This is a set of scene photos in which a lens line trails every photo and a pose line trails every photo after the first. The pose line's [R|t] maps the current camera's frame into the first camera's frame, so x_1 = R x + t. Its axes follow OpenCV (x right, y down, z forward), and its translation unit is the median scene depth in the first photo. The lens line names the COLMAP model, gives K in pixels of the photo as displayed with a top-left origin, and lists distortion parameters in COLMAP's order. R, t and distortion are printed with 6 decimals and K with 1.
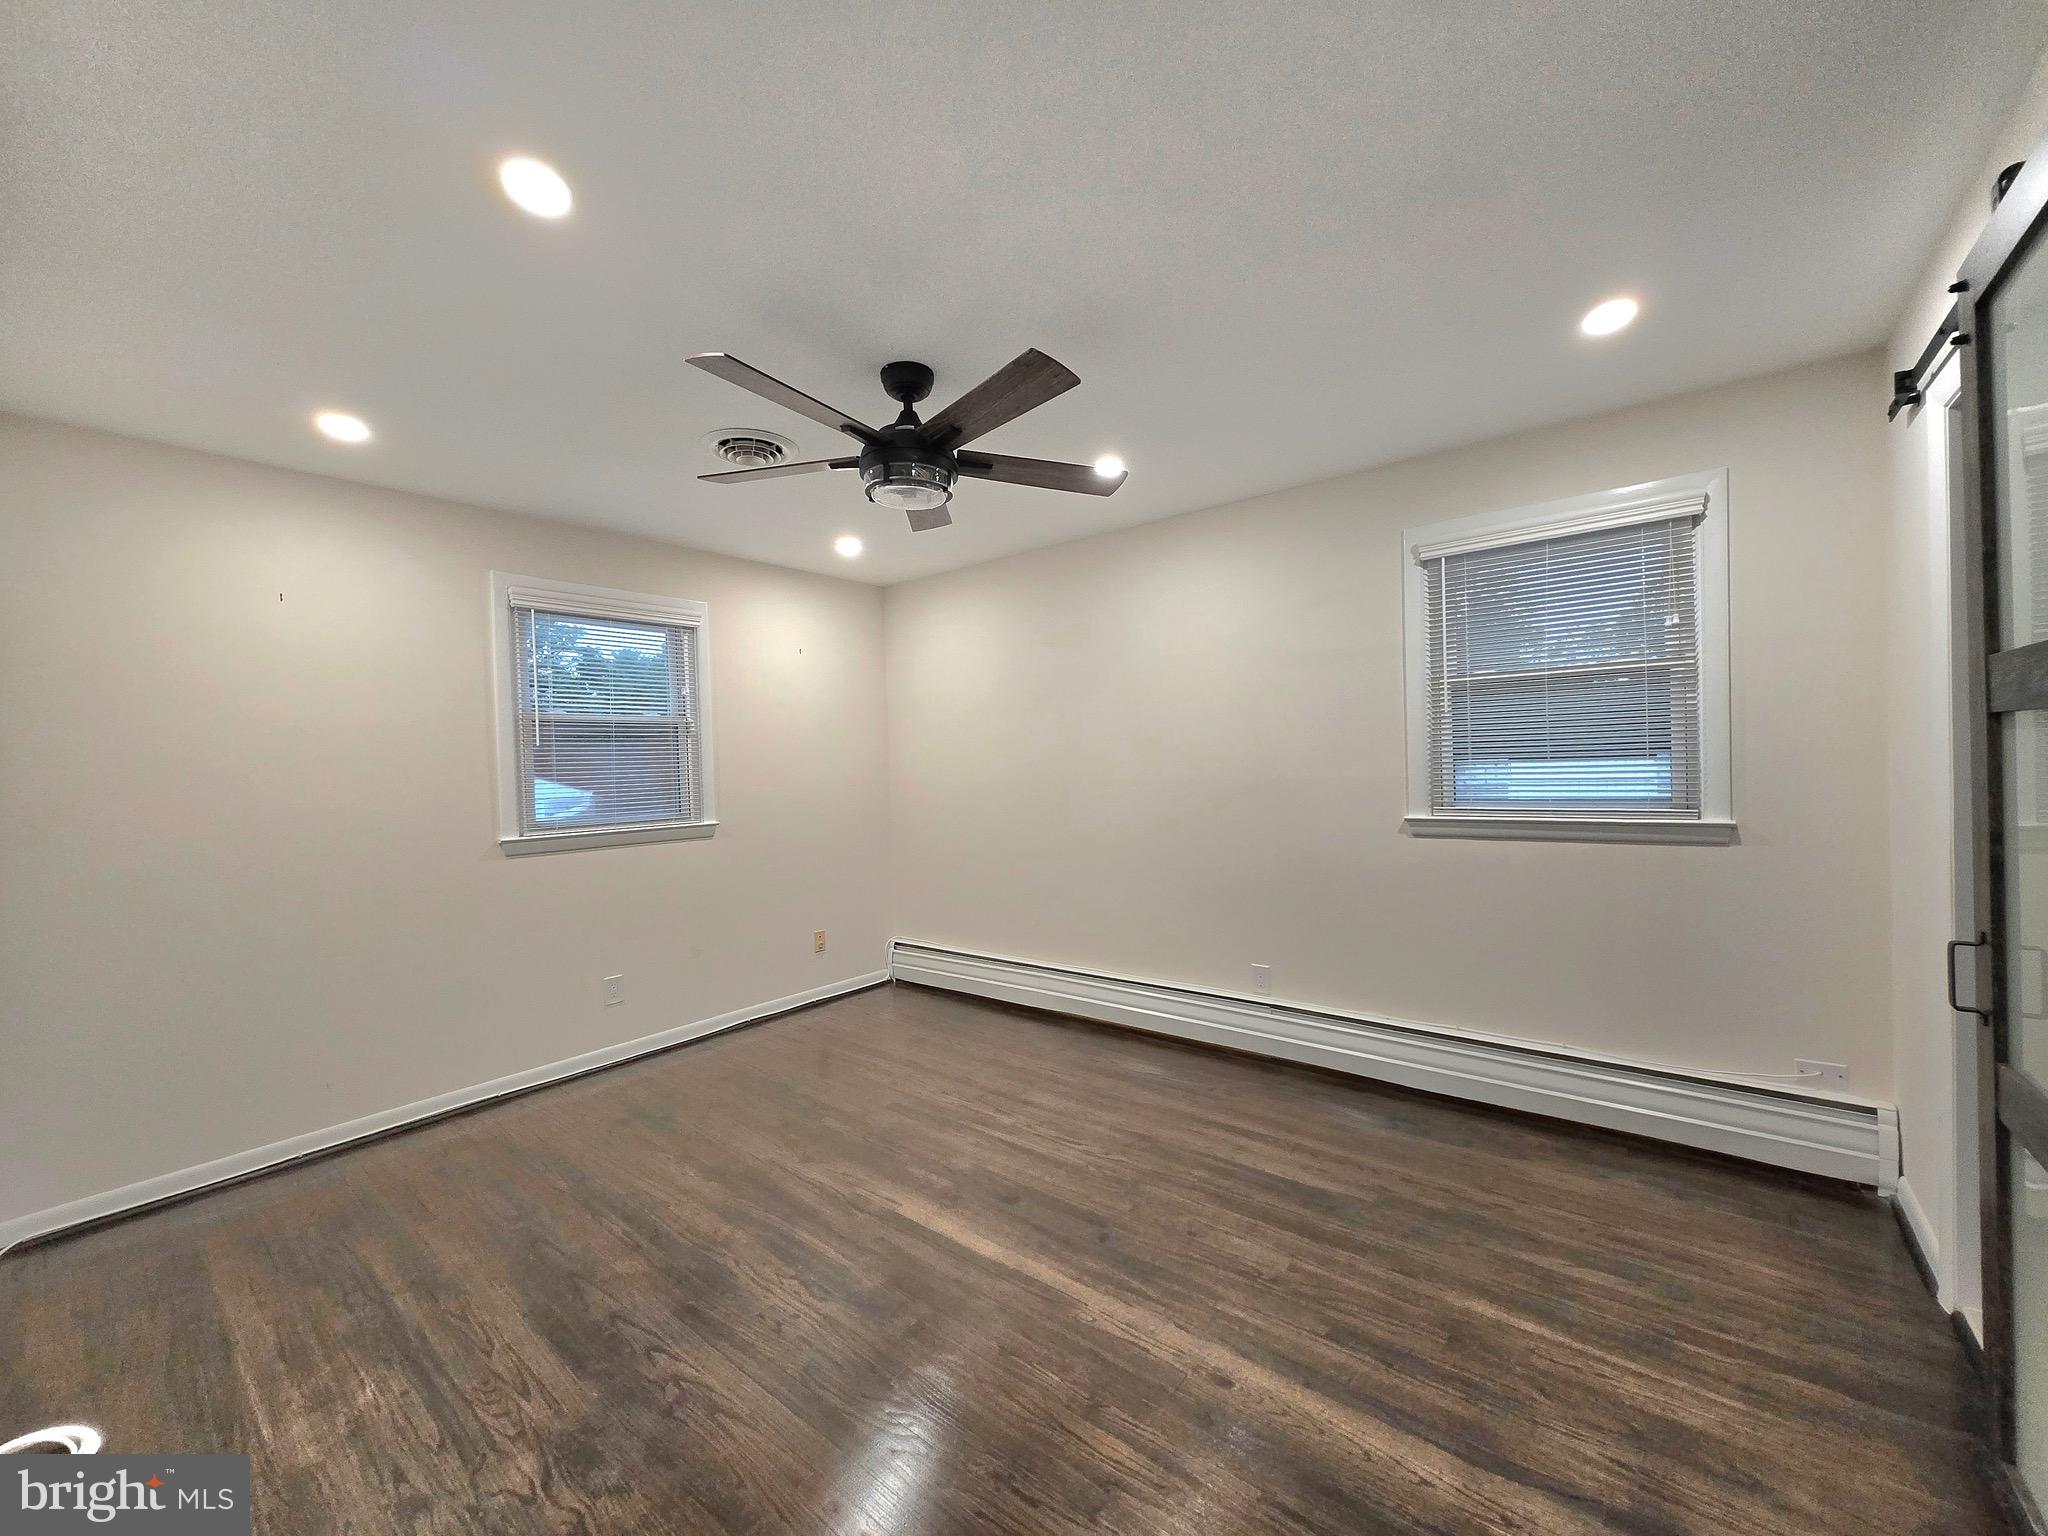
lens RADIAL K [[800.0, 0, 1027.9], [0, 800.0, 776.4], [0, 0, 1]] dist [0.002910, 0.000183]
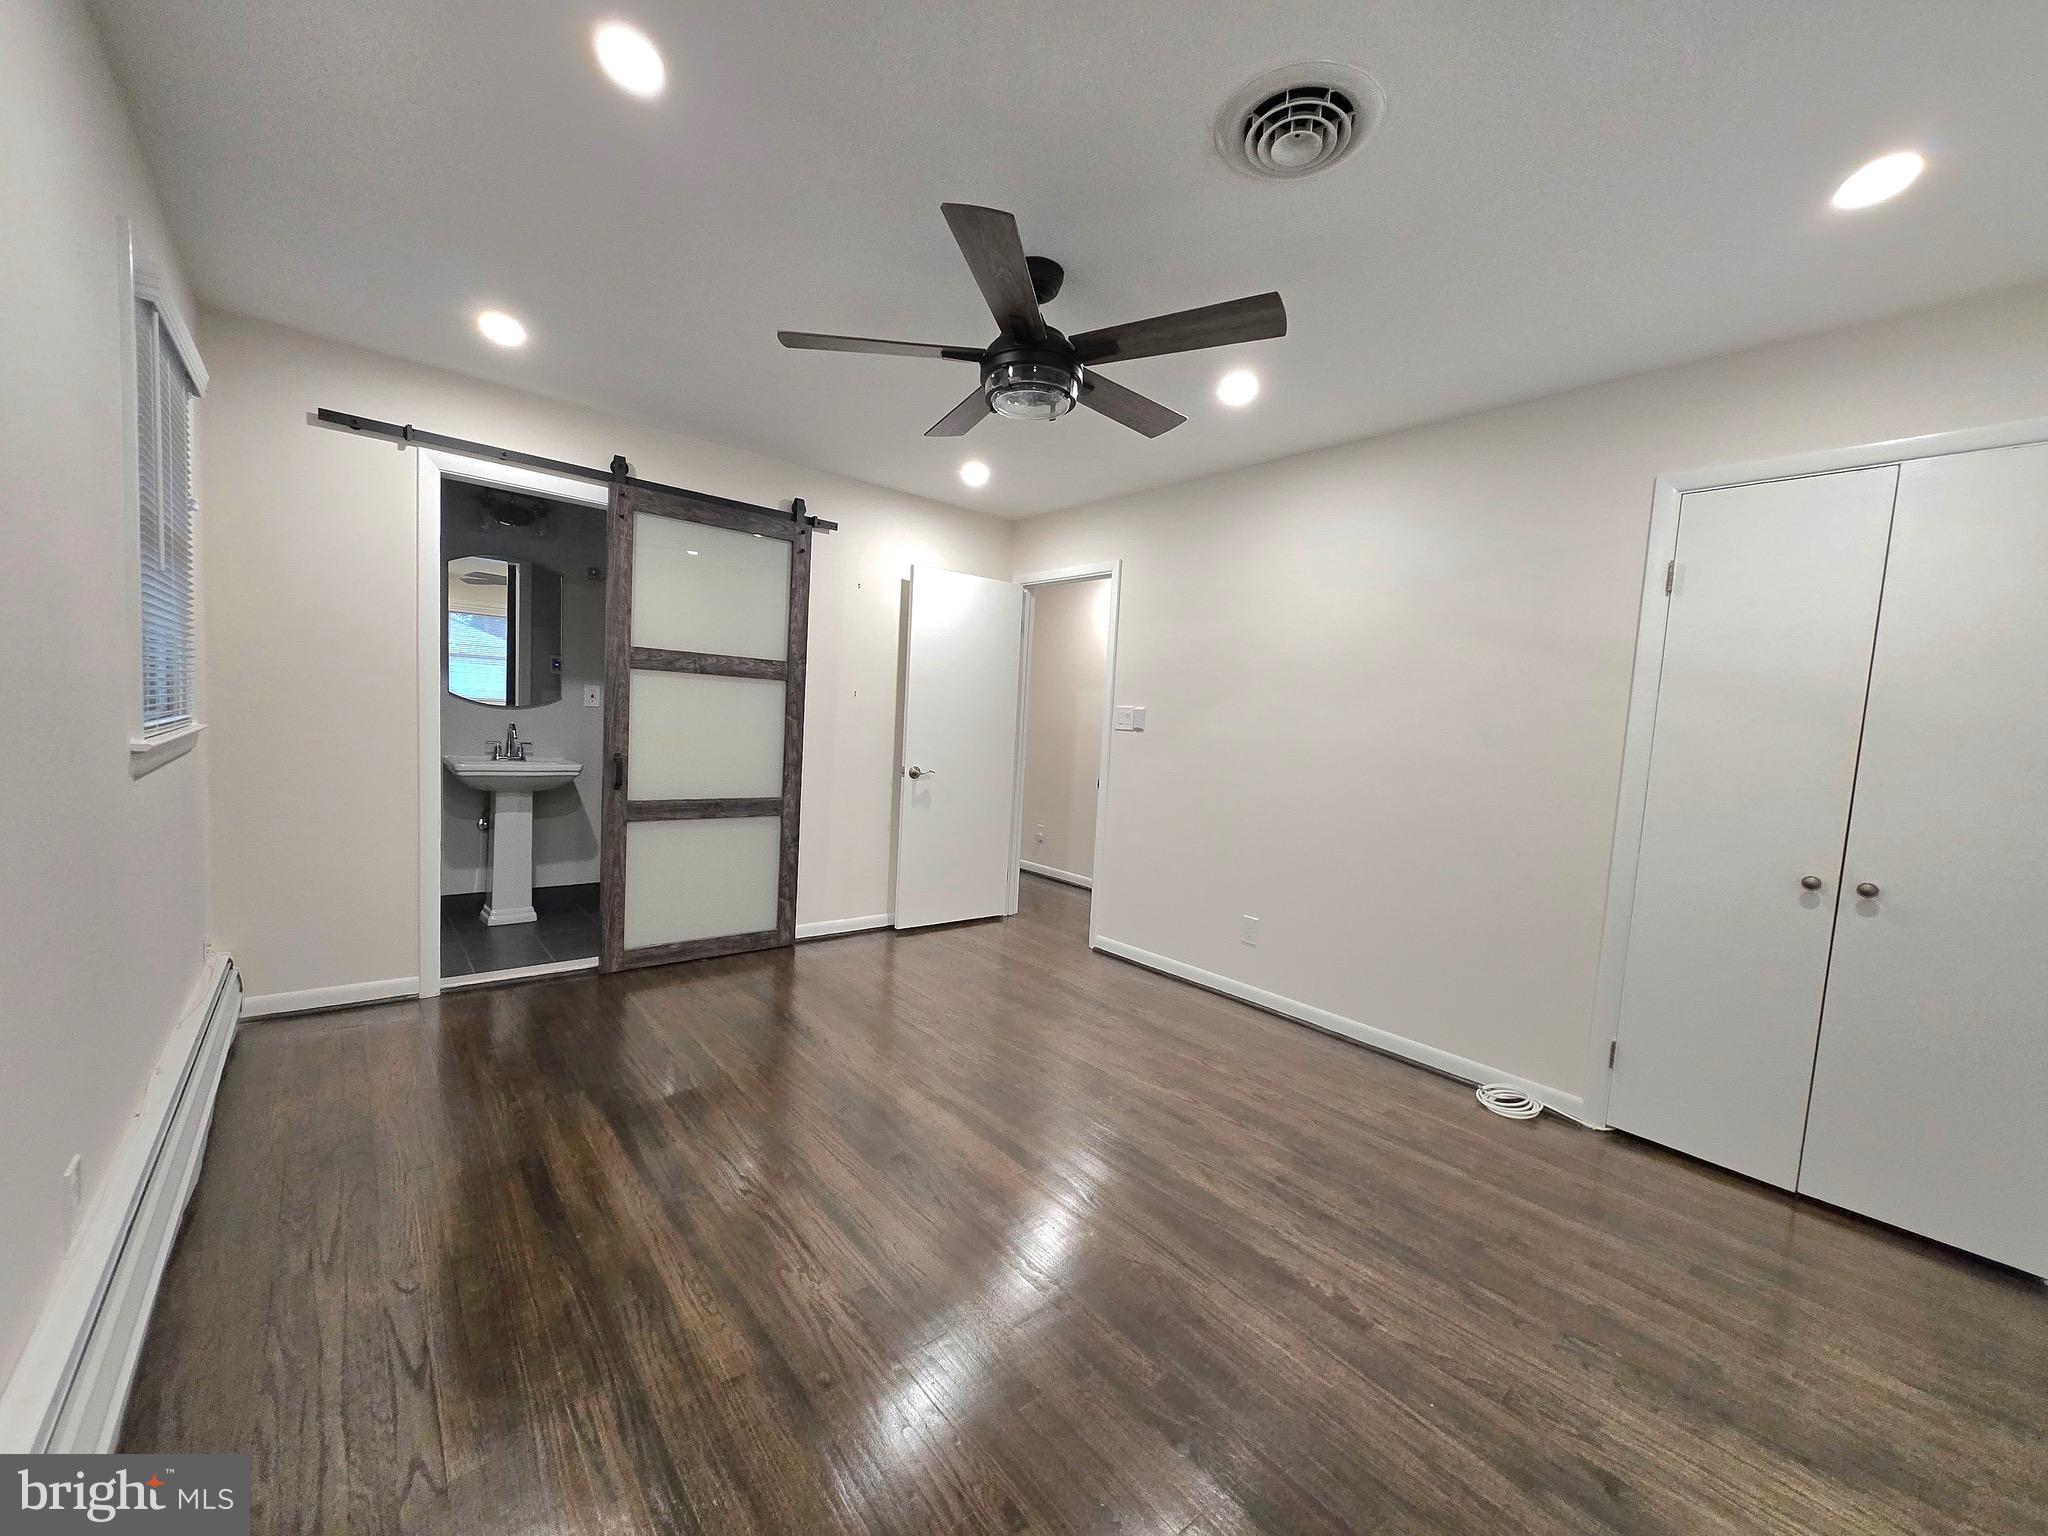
lens RADIAL K [[800.0, 0, 1027.9], [0, 800.0, 776.4], [0, 0, 1]] dist [0.002910, 0.000183]
pose [[-0.979109, -0.039787, 0.199403, -0.310204], [-0.024485, 0.996603, 0.078628, 0.020234], [-0.201854, 0.072104, -0.976758, 1.703315]]
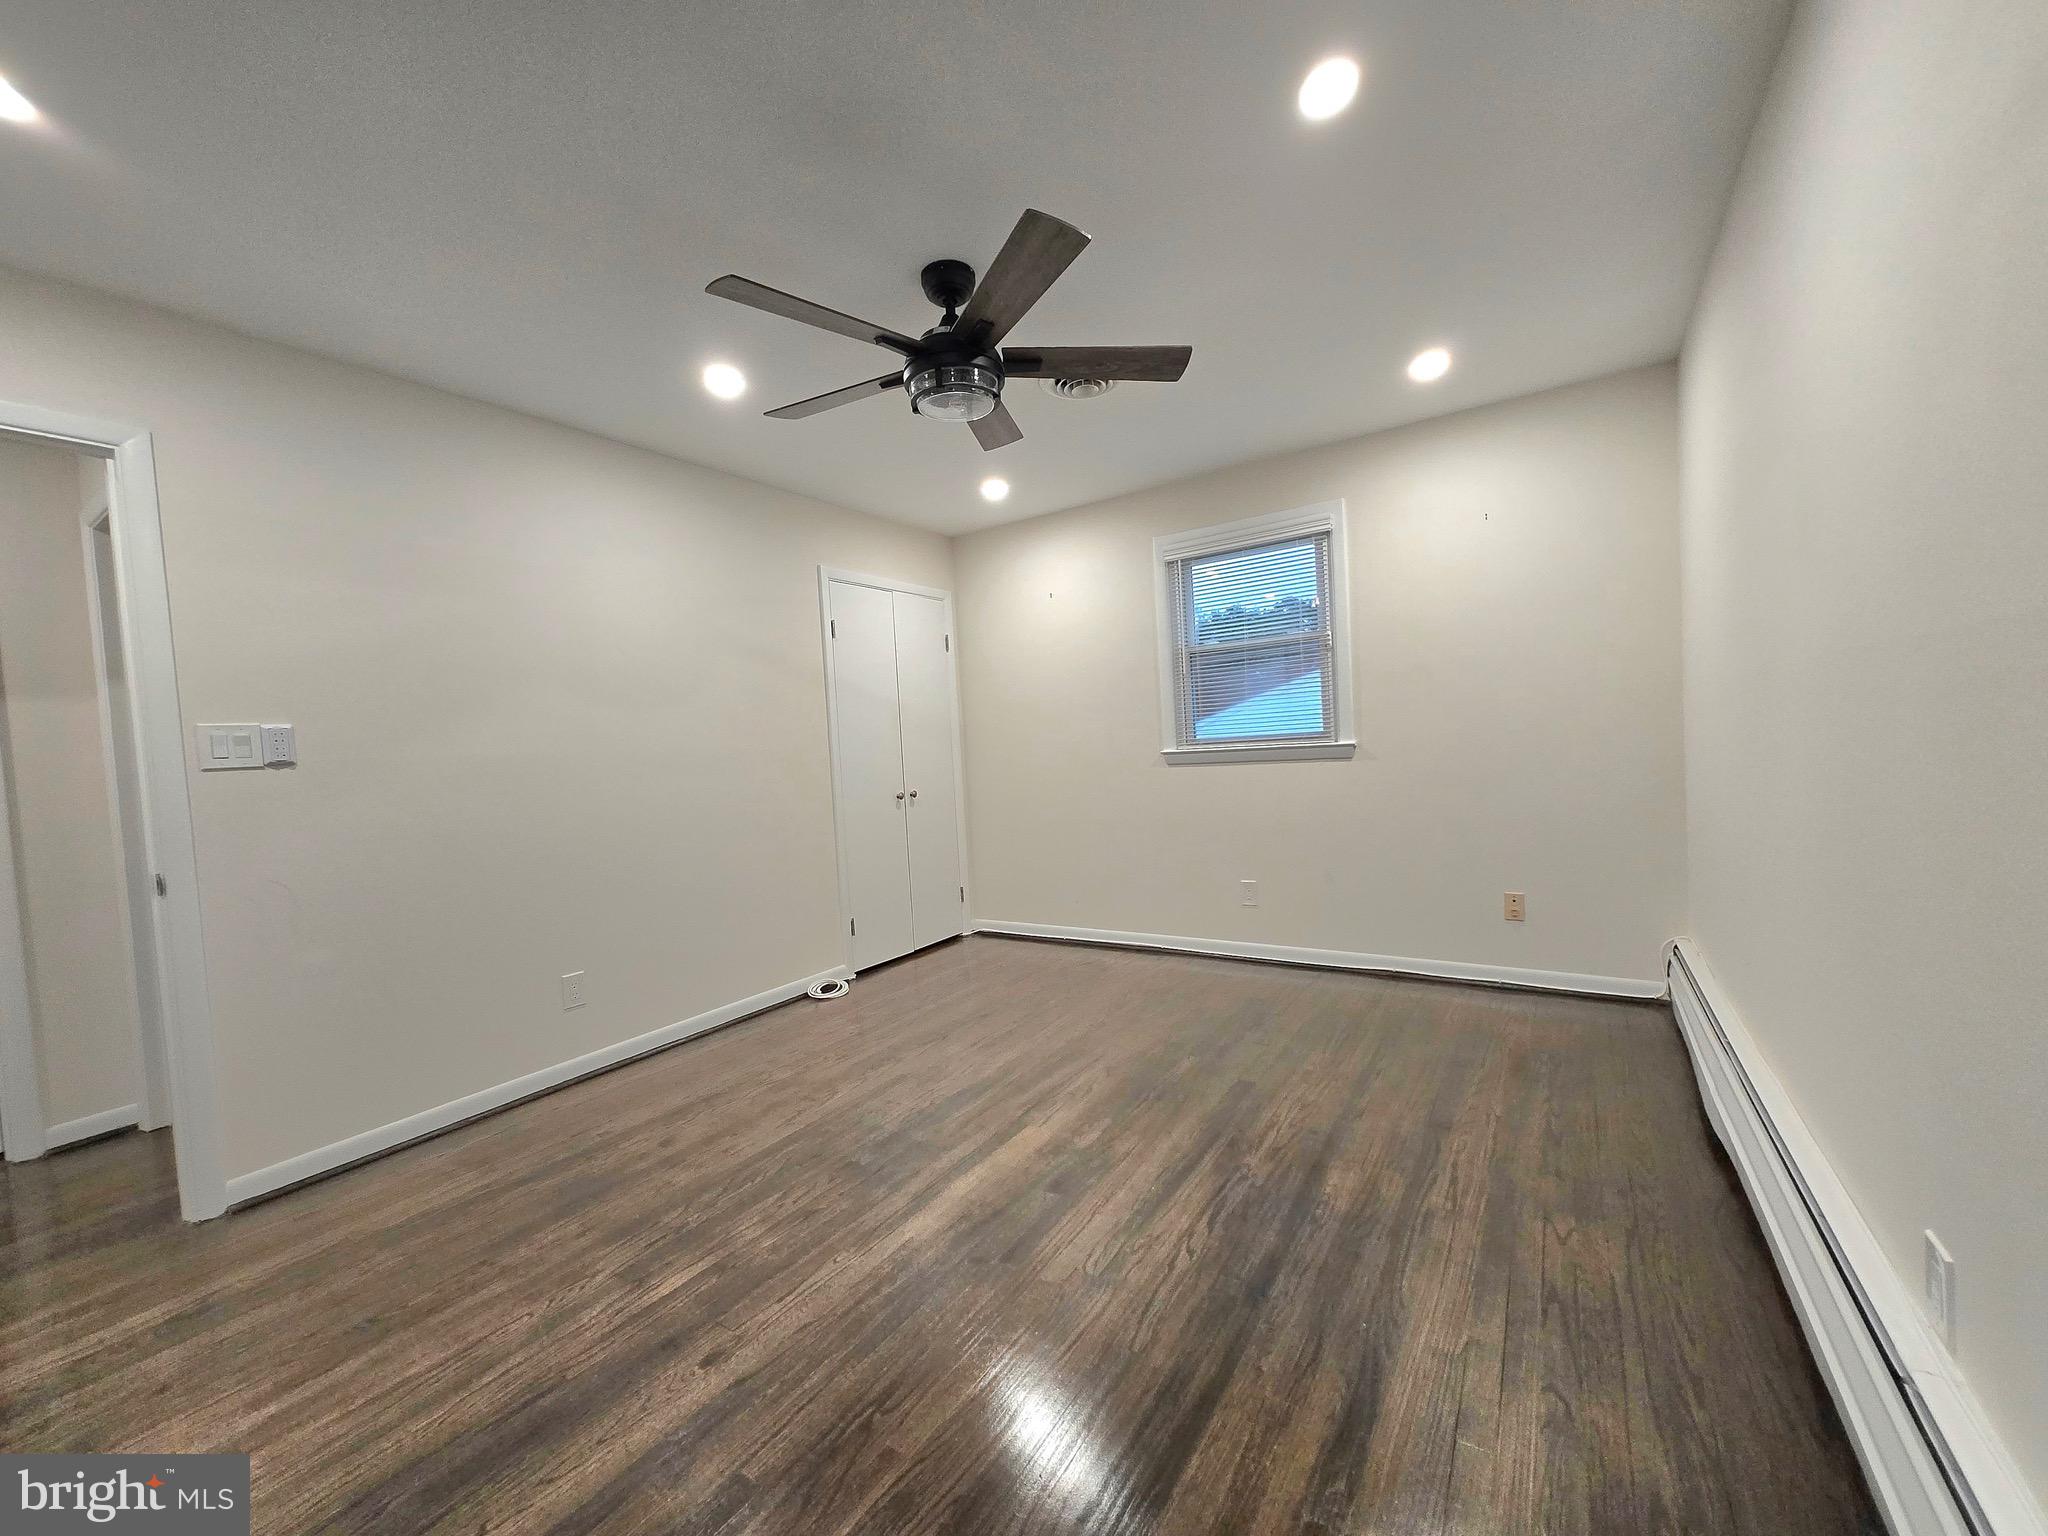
lens RADIAL K [[800.0, 0, 1027.9], [0, 800.0, 776.4], [0, 0, 1]] dist [0.002910, 0.000183]
pose [[0.086795, 0.063211, -0.994219, 0.737939], [0.038010, 0.997048, 0.066709, 0.032827], [0.995501, -0.043580, 0.084136, 0.851024]]
